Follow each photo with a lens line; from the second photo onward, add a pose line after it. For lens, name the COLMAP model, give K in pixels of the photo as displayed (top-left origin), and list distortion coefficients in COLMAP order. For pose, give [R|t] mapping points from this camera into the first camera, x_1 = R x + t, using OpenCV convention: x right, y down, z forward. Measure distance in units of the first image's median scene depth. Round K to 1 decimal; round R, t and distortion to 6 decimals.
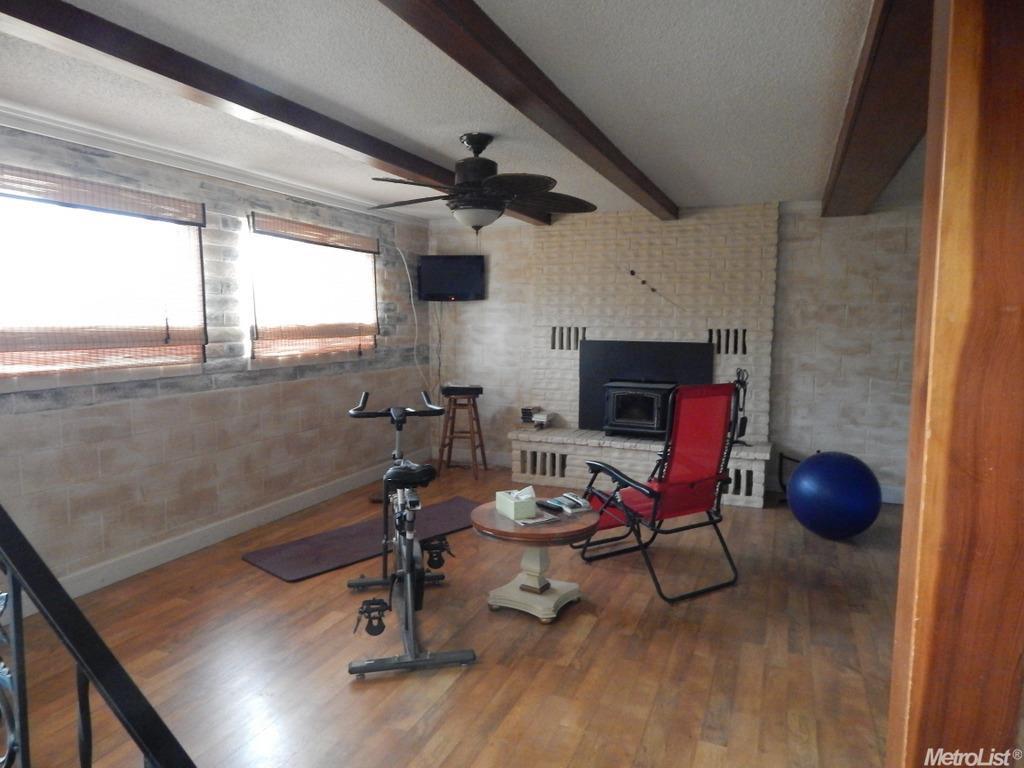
lens RADIAL K [[675.8, 0, 512.8], [0, 675.8, 389.6], [0, 0, 1]] dist [-0.023029, -0.001394]
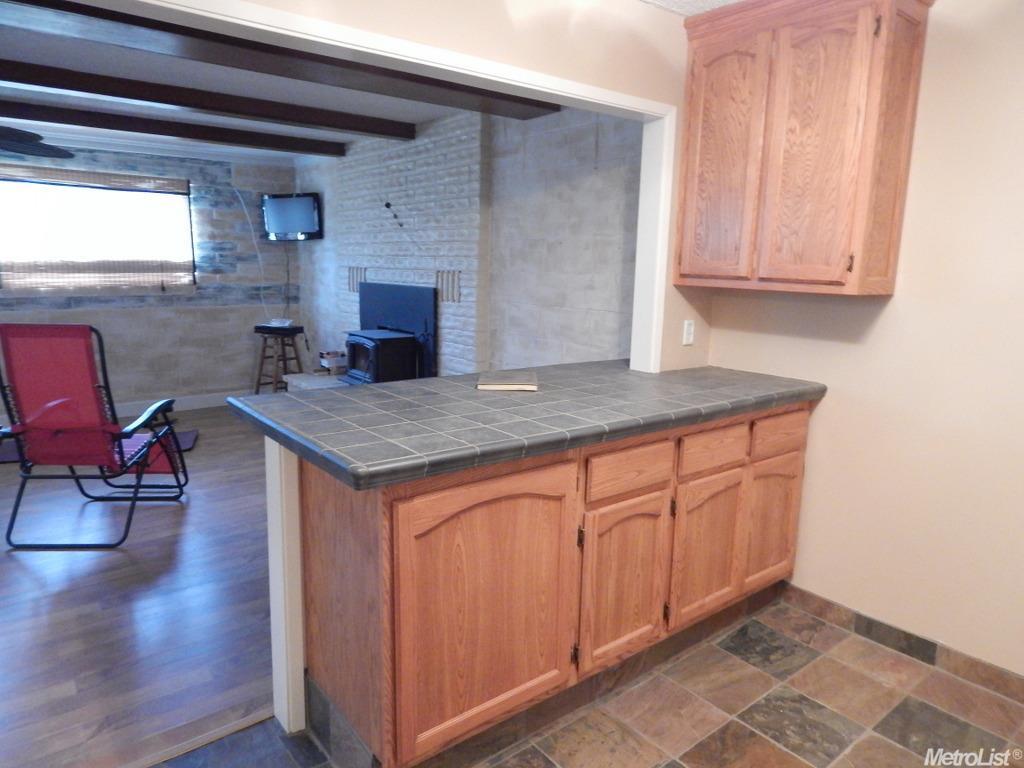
lens RADIAL K [[675.8, 0, 513.6], [0, 675.8, 380.2], [0, 0, 1]] dist [-0.023029, -0.001394]
pose [[0.880701, 0.091674, -0.464717, 0.781957], [-0.063919, 0.995120, 0.075171, -0.024629], [0.469341, -0.036499, 0.882262, 0.310300]]
